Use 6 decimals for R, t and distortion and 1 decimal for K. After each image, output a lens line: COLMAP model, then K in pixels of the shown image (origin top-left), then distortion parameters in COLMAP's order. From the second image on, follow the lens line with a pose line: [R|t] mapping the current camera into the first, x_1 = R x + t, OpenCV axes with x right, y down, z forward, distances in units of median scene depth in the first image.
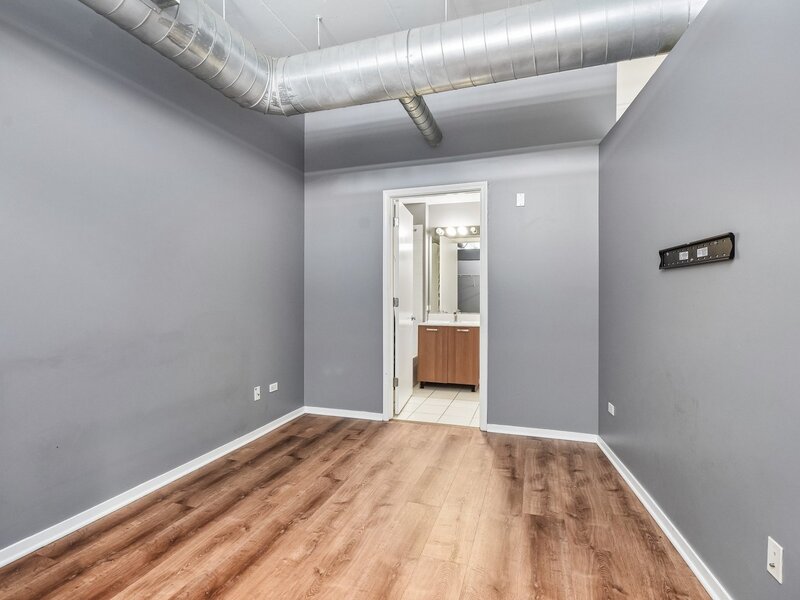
lens RADIAL K [[403.8, 0, 395.6], [0, 403.8, 296.8], [0, 0, 1]] dist [0.001043, -0.000150]
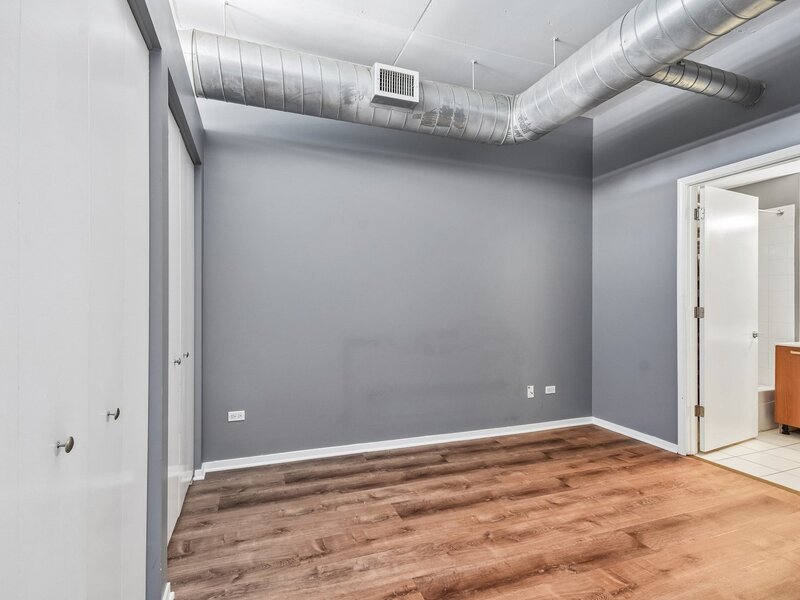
lens RADIAL K [[403.8, 0, 395.6], [0, 403.8, 302.6], [0, 0, 1]] dist [0.001043, -0.000150]
pose [[0.620321, 0.003463, -0.784341, 0.381414], [-0.005939, 0.999982, -0.000282, -0.003993], [0.784326, 0.004833, 0.620330, 0.027303]]
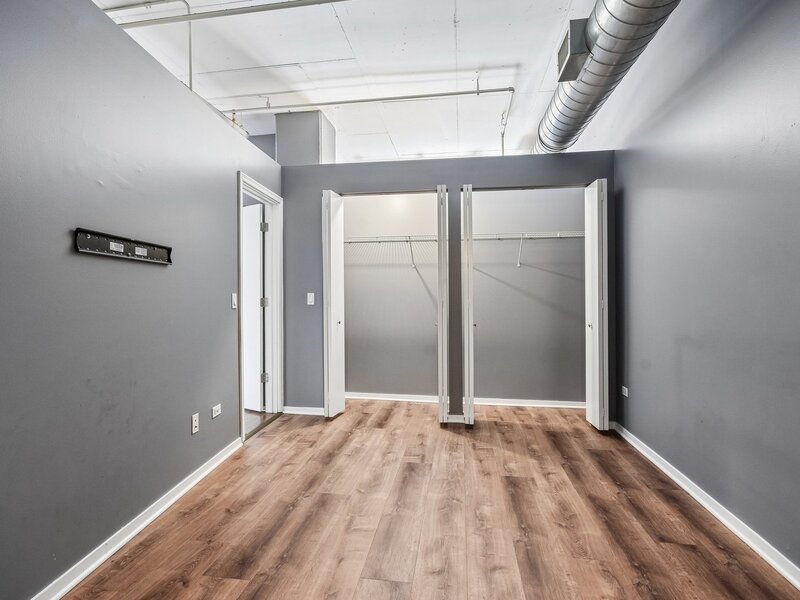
lens RADIAL K [[403.8, 0, 391.8], [0, 403.8, 298.5], [0, 0, 1]] dist [0.001043, -0.000150]
pose [[-0.986012, 0.004632, -0.166611, 0.152299], [0.003881, 0.999981, 0.004835, 0.016300], [0.166630, 0.004121, -0.986011, 1.488333]]
